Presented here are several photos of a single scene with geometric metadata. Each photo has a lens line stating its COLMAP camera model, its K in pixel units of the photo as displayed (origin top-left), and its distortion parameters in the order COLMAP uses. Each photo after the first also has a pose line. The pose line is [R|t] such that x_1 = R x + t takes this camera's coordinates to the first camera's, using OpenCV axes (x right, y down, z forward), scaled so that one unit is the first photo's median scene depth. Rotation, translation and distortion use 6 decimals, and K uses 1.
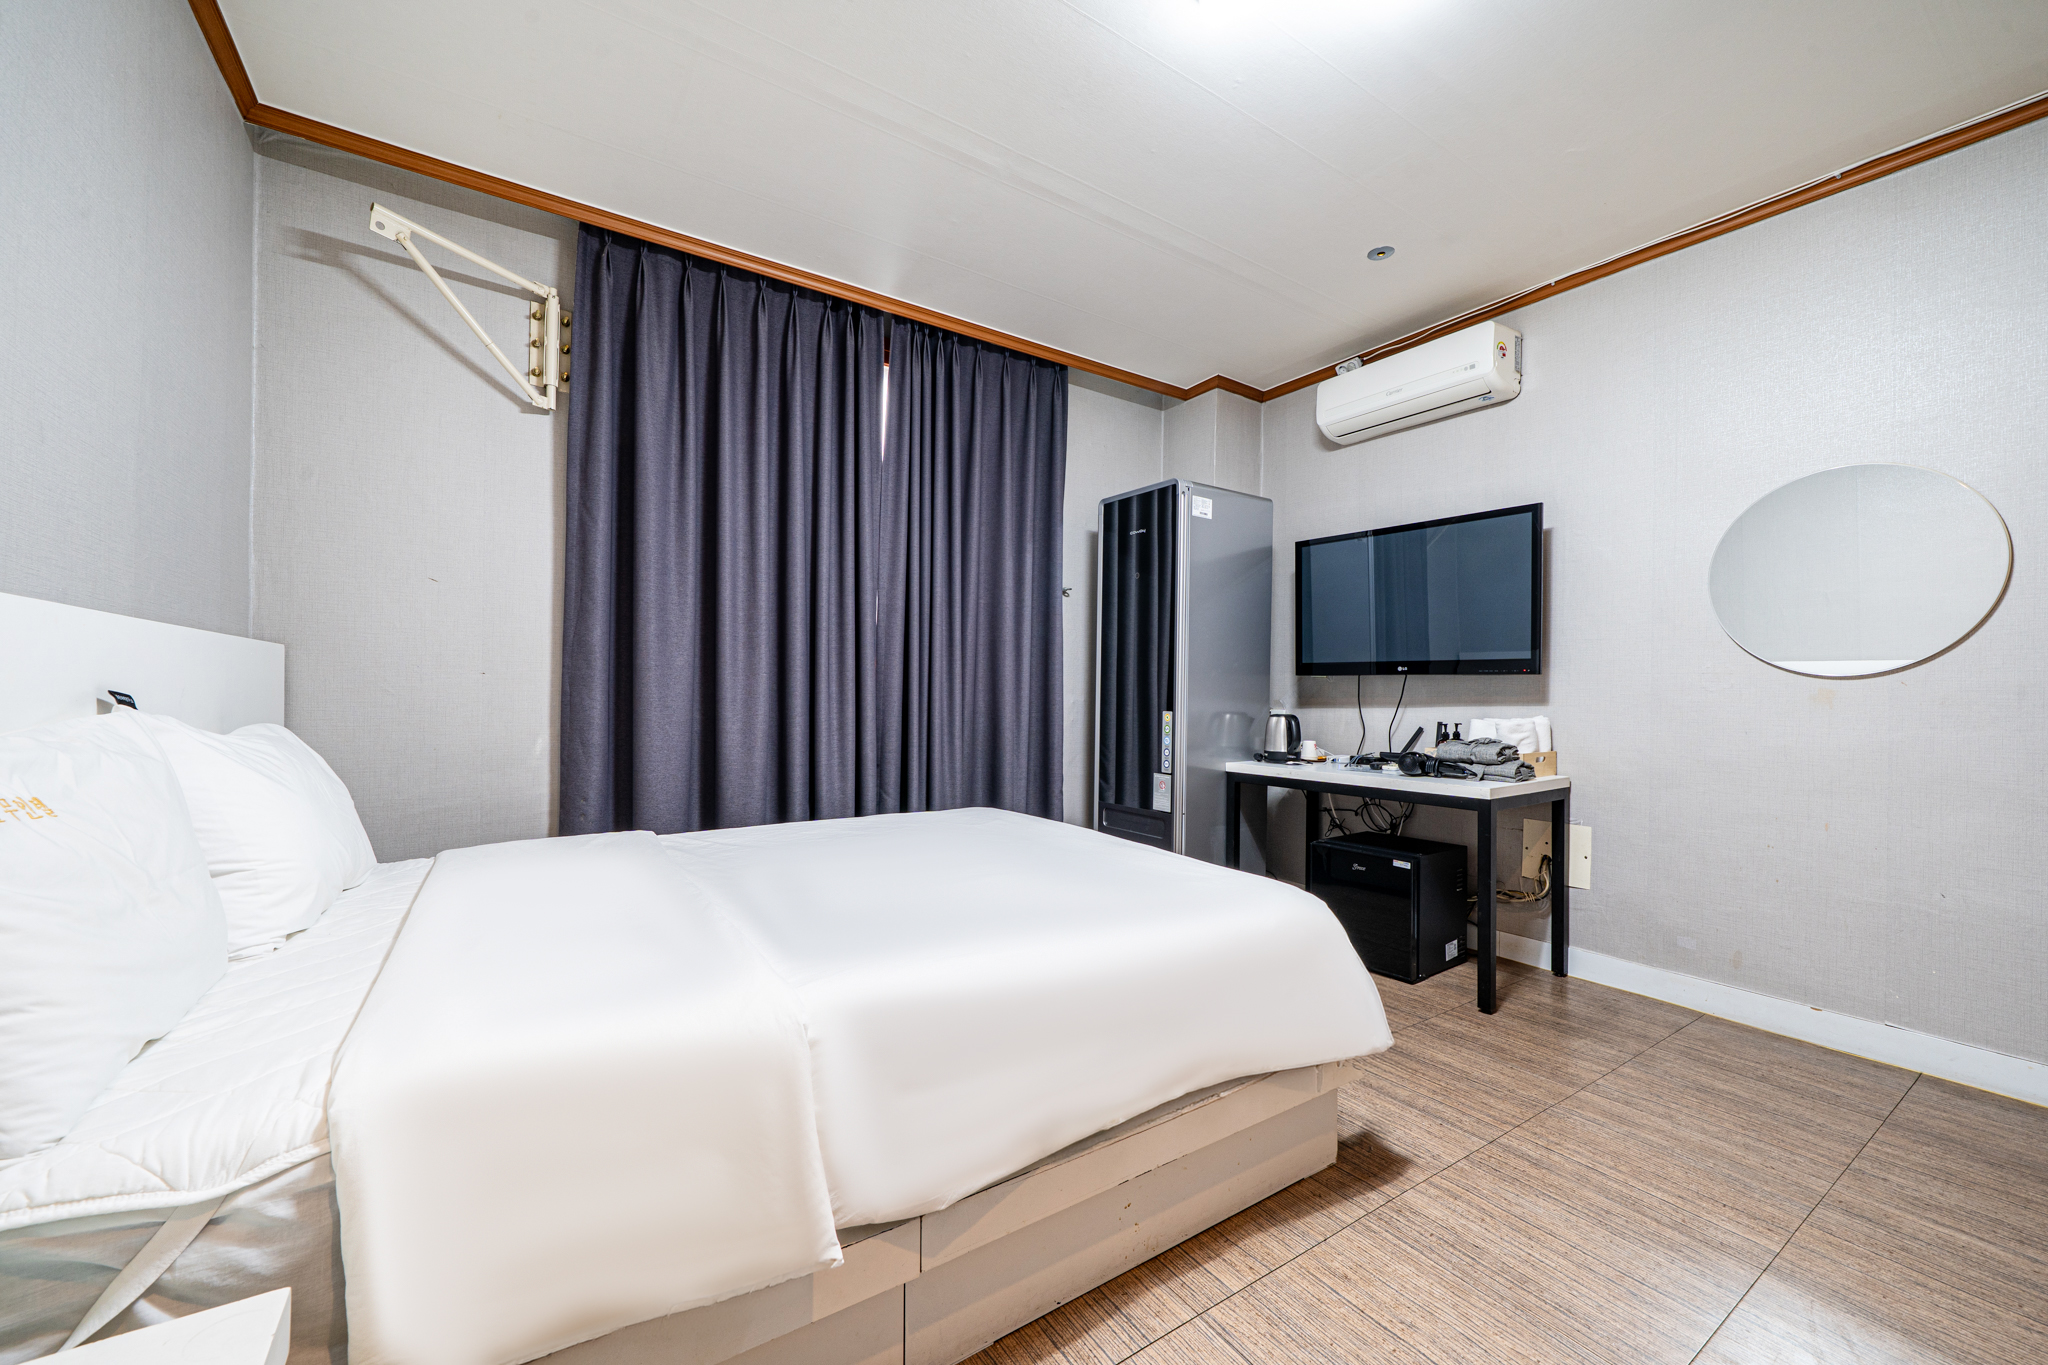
lens RADIAL K [[787.7, 0, 1027.9], [0, 787.7, 693.8], [0, 0, 1]] dist [-0.001382, -0.000110]
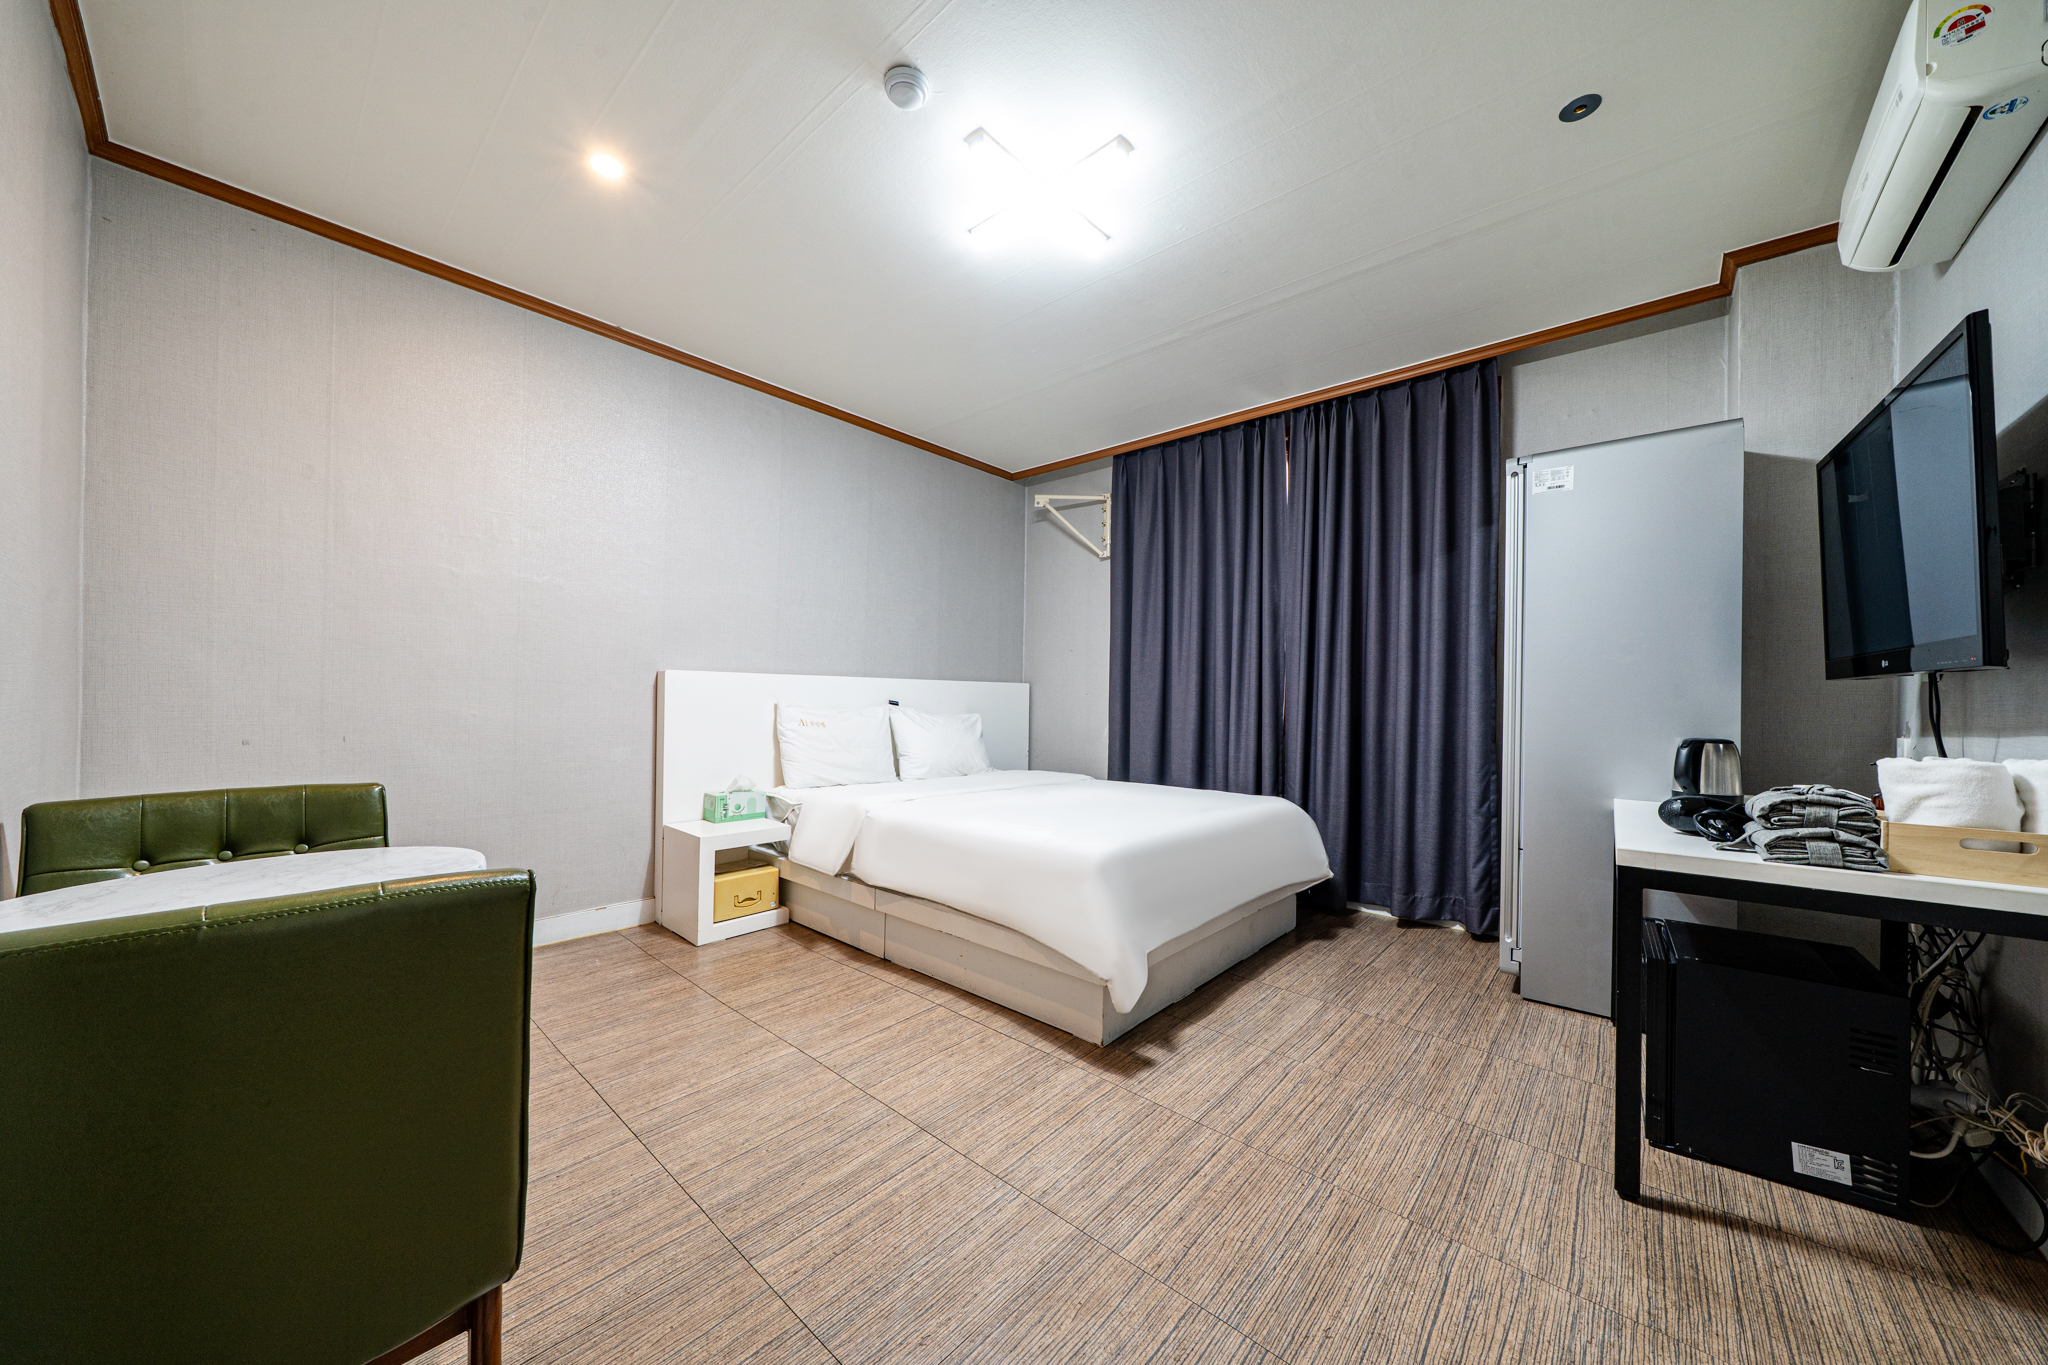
lens RADIAL K [[701.1, 0, 1016.3], [0, 701.1, 691.7], [0, 0, 1]] dist [-0.001267, -0.000151]
pose [[0.257319, -0.015832, -0.966197, 1.104894], [-0.015249, 0.999675, -0.020442, 0.009465], [0.966206, 0.019993, 0.256994, 0.388955]]
